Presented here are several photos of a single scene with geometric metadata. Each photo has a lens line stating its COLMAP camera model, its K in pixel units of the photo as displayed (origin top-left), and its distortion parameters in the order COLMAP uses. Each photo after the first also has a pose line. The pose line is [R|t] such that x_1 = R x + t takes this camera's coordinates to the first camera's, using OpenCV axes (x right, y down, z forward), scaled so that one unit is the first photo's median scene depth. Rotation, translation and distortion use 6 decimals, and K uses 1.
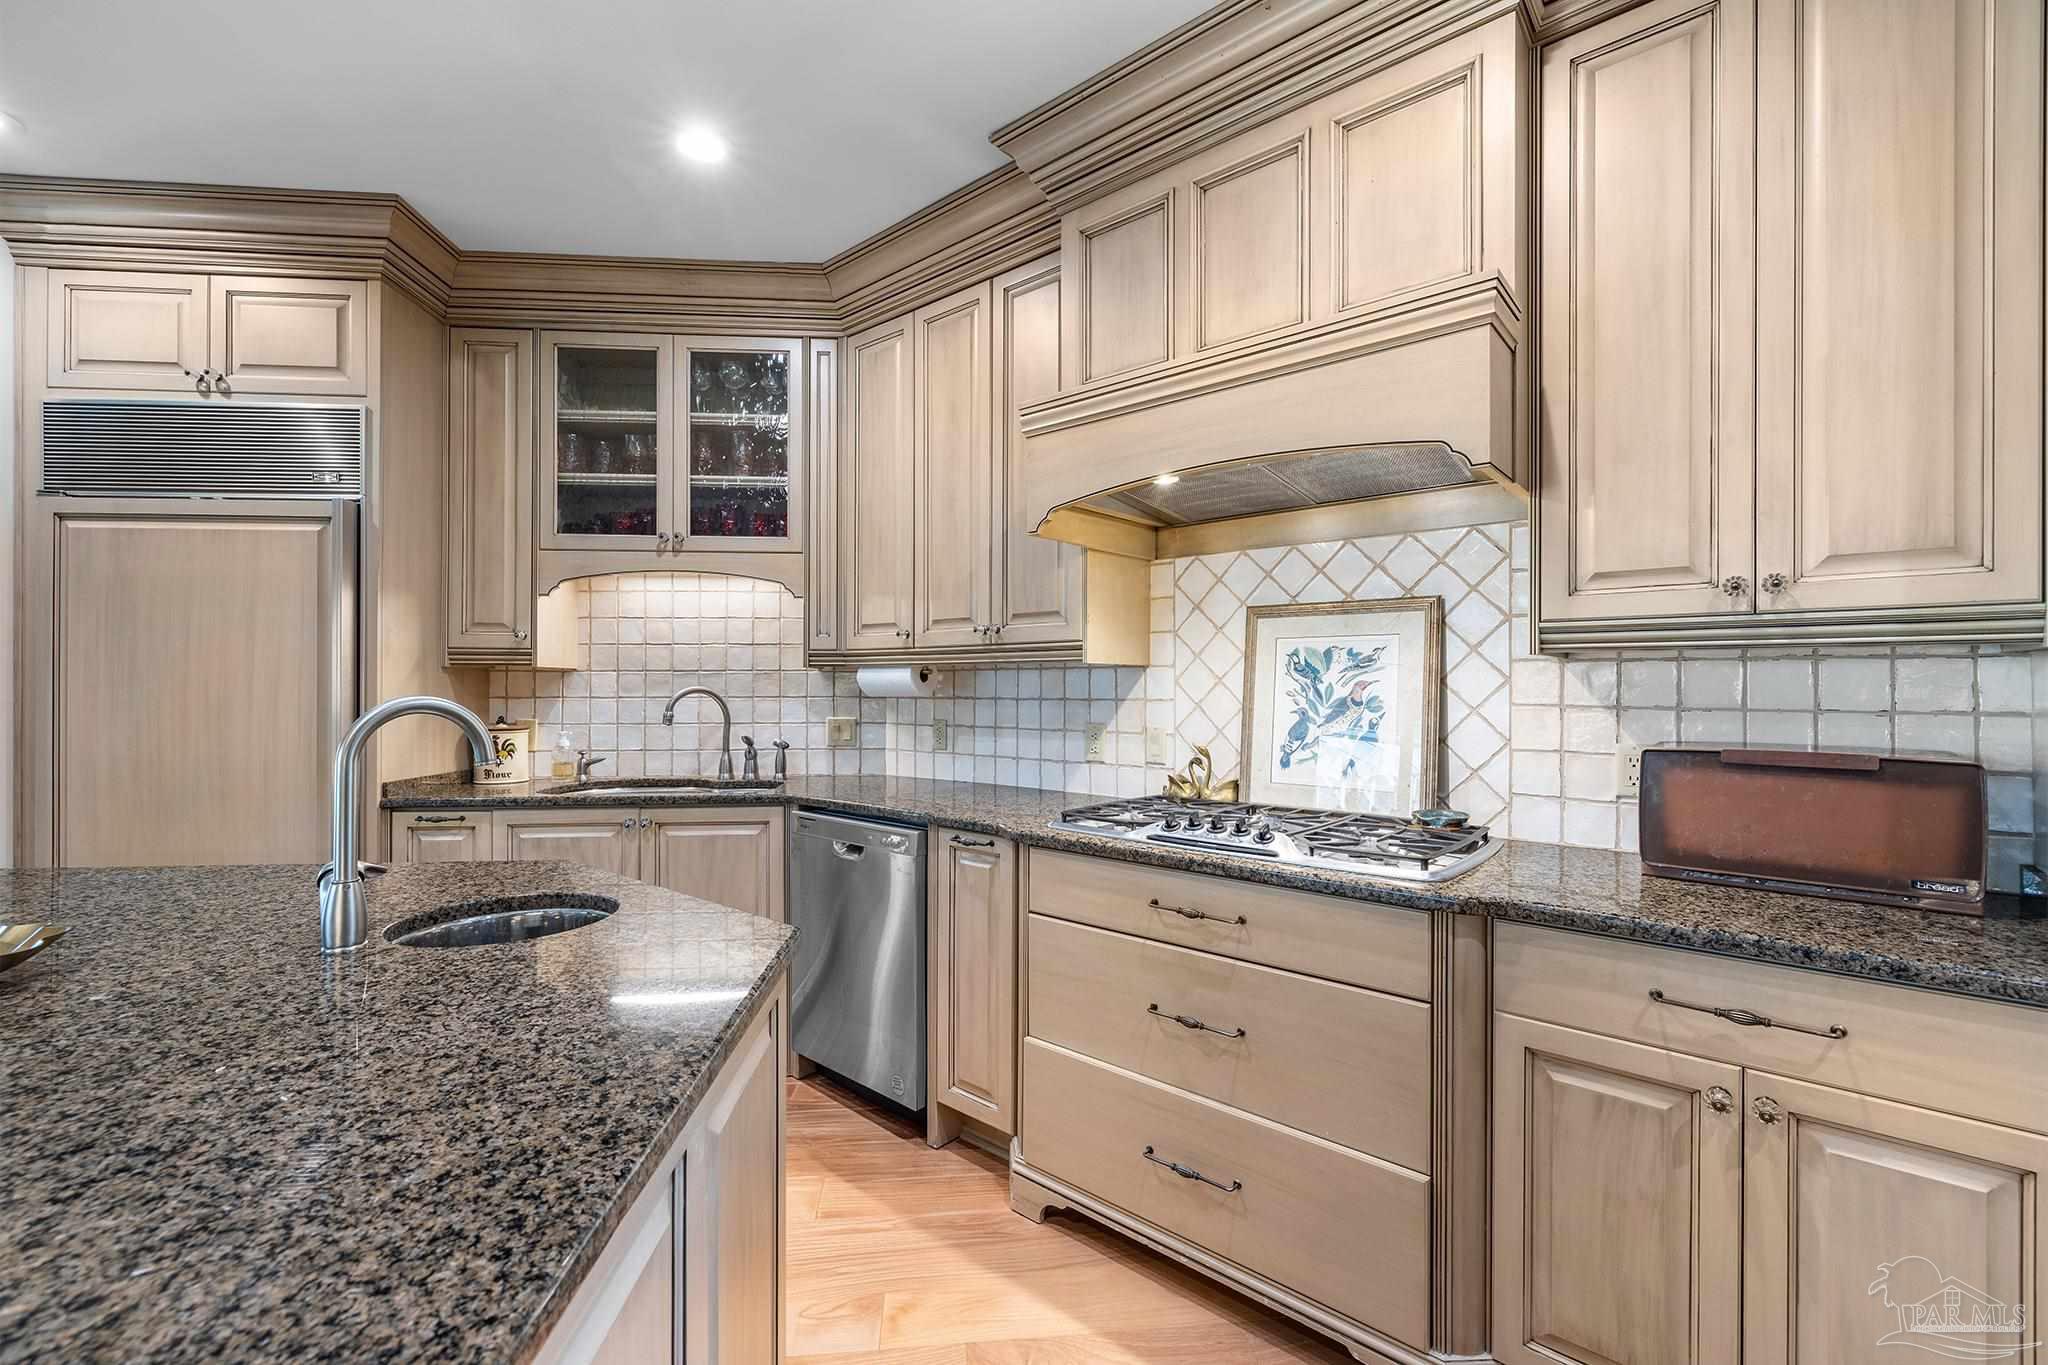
lens RADIAL K [[862.9, 0, 1024.0], [0, 862.9, 683.2], [0, 0, 1]] dist [0.003418, 0.000297]
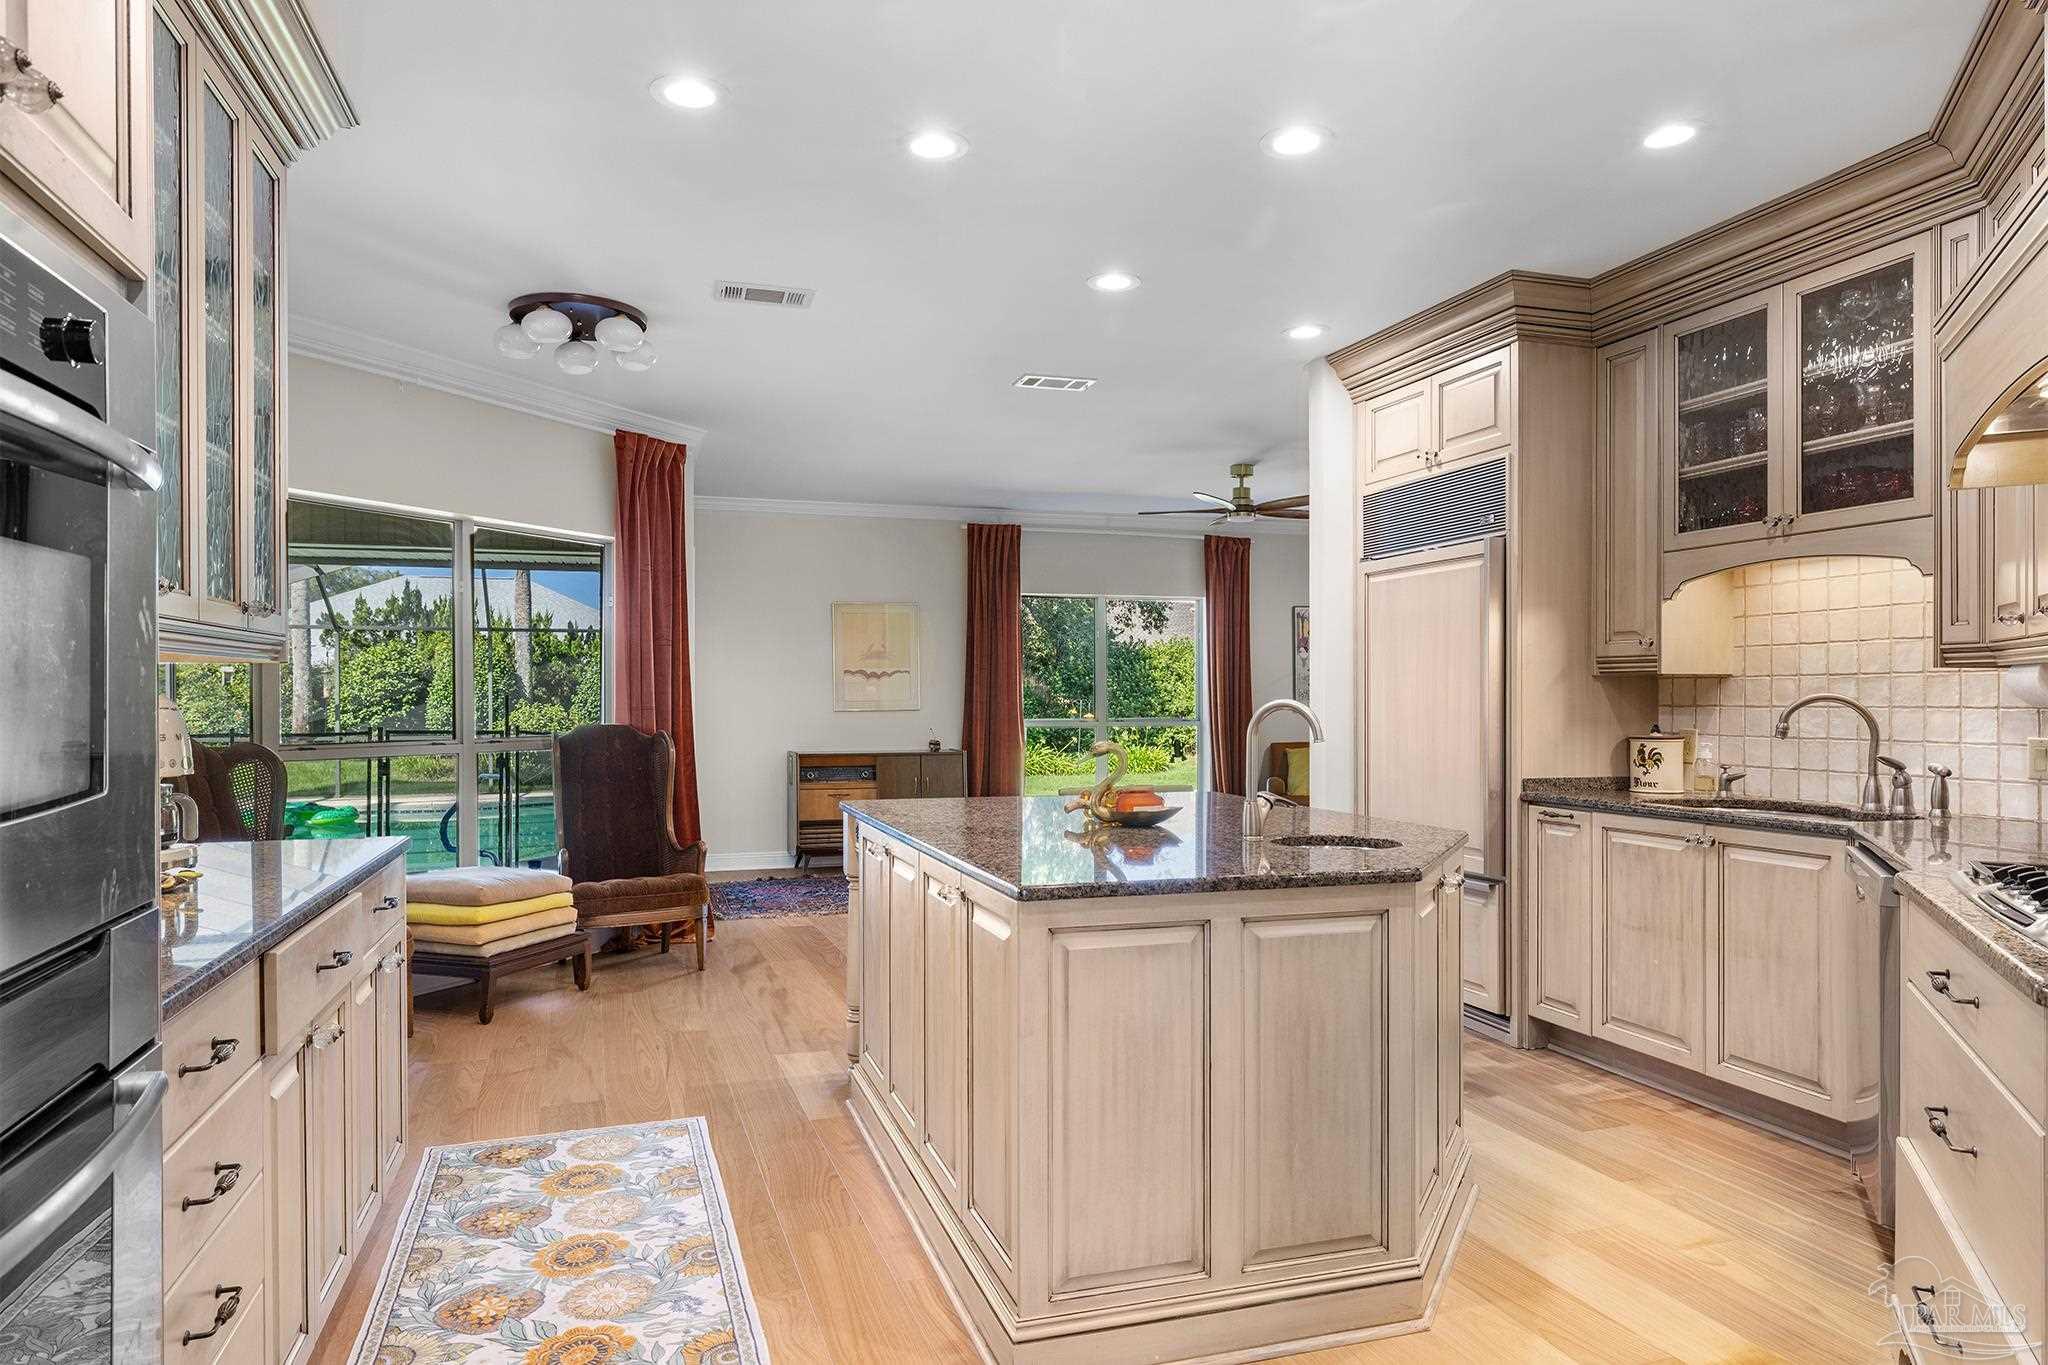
lens RADIAL K [[1221.1, 0, 1025.8], [0, 1221.1, 693.8], [0, 0, 1]] dist [-0.005675, -0.002963]
pose [[0.238485, -0.004126, -0.971137, 0.587048], [0.003171, 0.999989, -0.003470, 0.006103], [0.971141, -0.002252, 0.238495, -0.018612]]
